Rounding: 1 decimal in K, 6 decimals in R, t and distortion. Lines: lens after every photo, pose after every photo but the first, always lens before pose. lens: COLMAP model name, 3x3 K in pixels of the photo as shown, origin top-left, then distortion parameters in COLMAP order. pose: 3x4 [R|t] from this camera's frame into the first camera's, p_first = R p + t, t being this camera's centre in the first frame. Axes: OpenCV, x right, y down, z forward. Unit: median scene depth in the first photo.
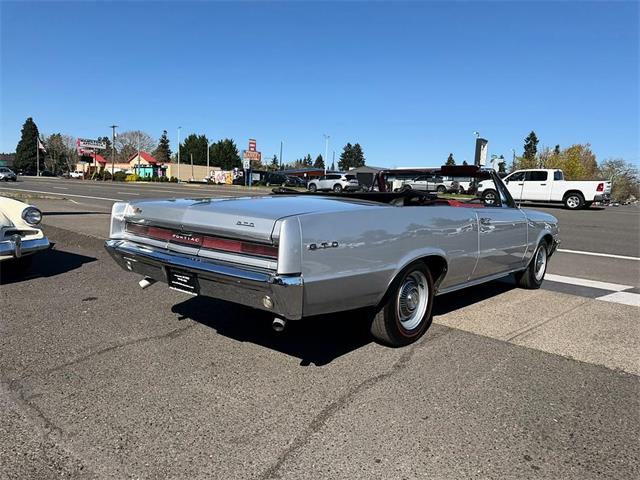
lens RADIAL K [[461.3, 0, 321.6], [0, 461.3, 239.7], [0, 0, 1]] dist [0.045815, -0.002879]
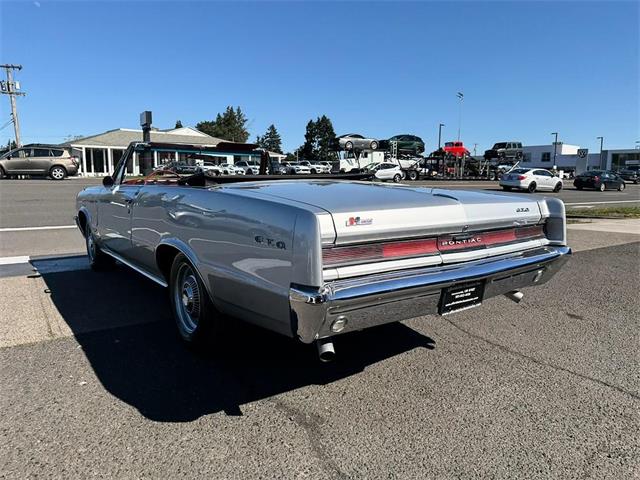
lens RADIAL K [[461.3, 0, 326.1], [0, 461.3, 243.2], [0, 0, 1]] dist [0.045815, -0.002879]
pose [[0.201867, -0.178115, 0.963081, -0.903982], [0.104461, 0.981631, 0.159651, -0.123139], [-0.973826, 0.068376, 0.216765, 0.879870]]
